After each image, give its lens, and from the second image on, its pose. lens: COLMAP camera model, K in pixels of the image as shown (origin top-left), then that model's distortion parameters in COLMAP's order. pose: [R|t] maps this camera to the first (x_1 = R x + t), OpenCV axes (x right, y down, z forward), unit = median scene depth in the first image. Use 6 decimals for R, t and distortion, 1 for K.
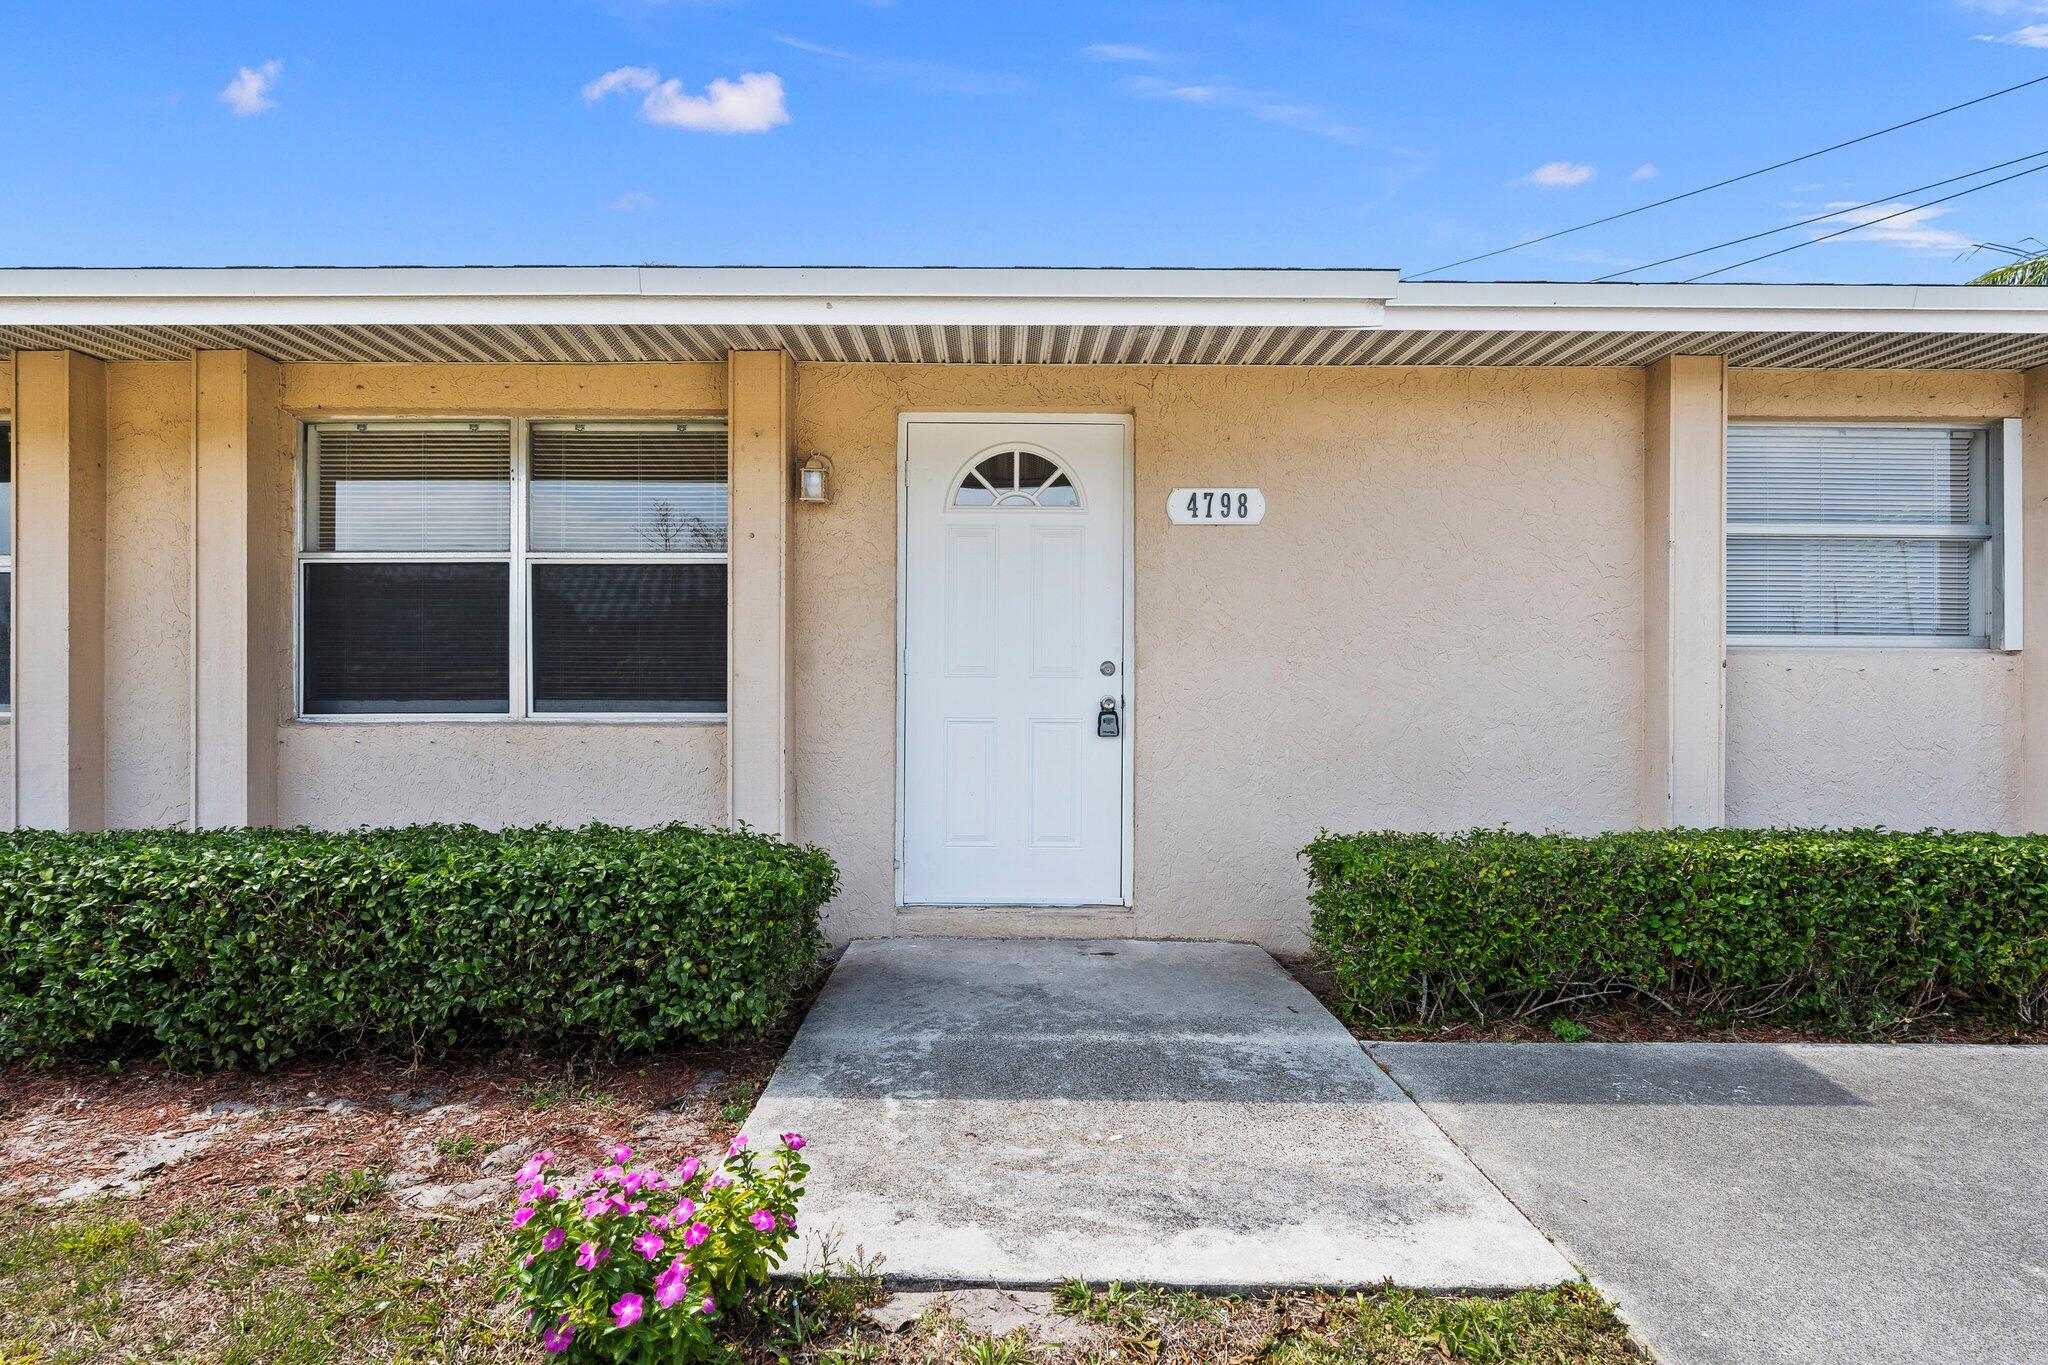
lens RADIAL K [[1101.7, 0, 1022.7], [0, 1101.7, 685.1], [0, 0, 1]] dist [0.002528, -0.000306]
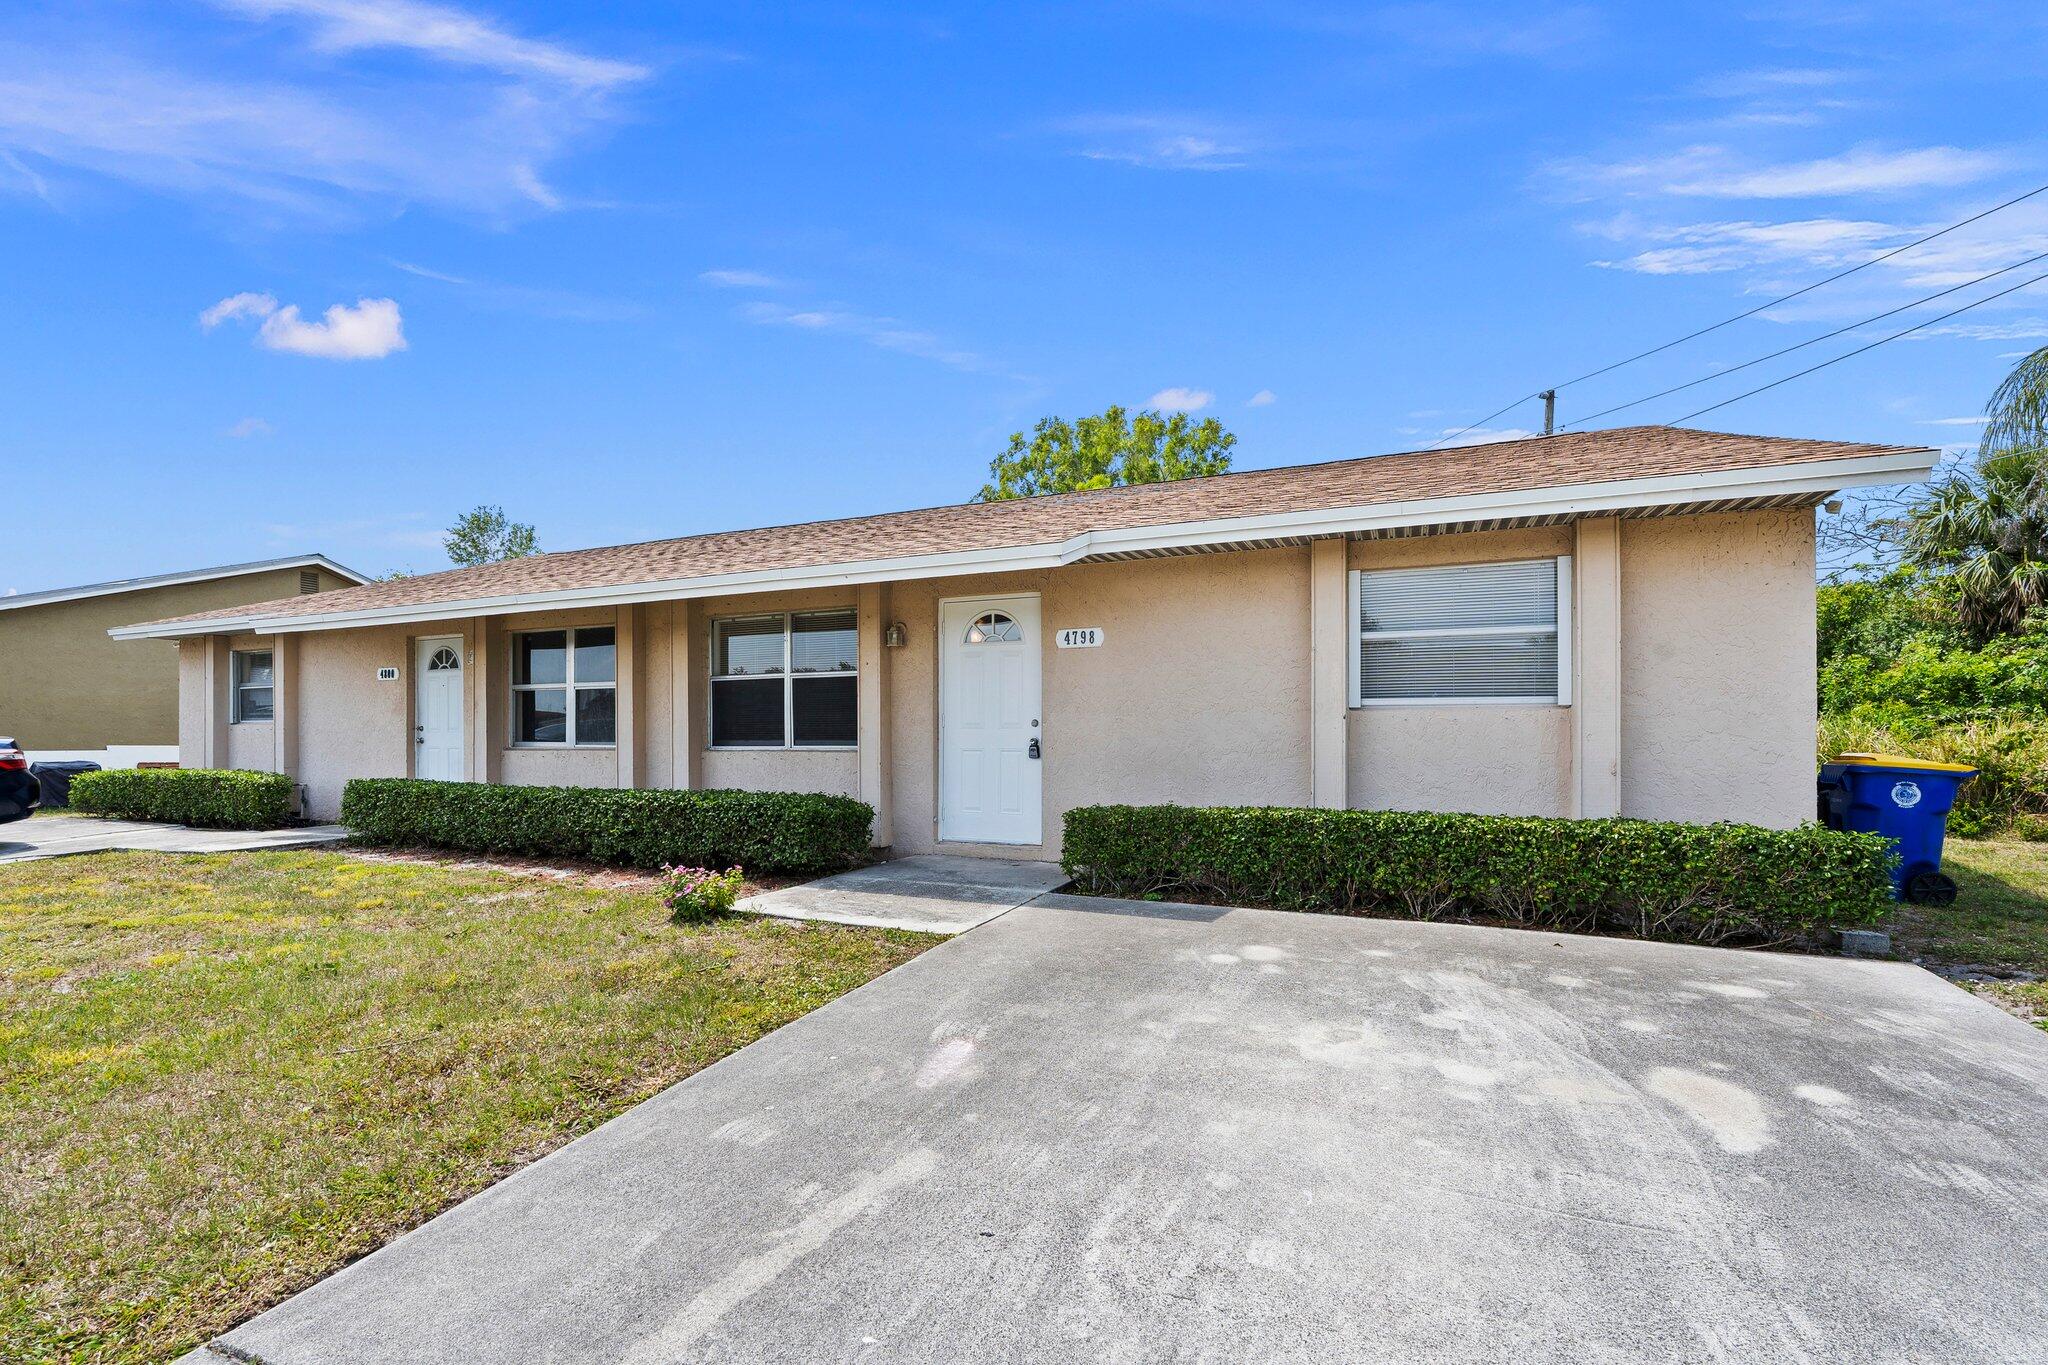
lens RADIAL K [[924.5, 0, 997.5], [0, 924.5, 730.8], [0, 0, 1]] dist [-0.000194, 0.000010]
pose [[0.907879, -0.006740, -0.419179, 0.721688], [0.006550, 0.999977, -0.001893, 0.001614], [0.419182, -0.001027, 0.907902, -0.523758]]
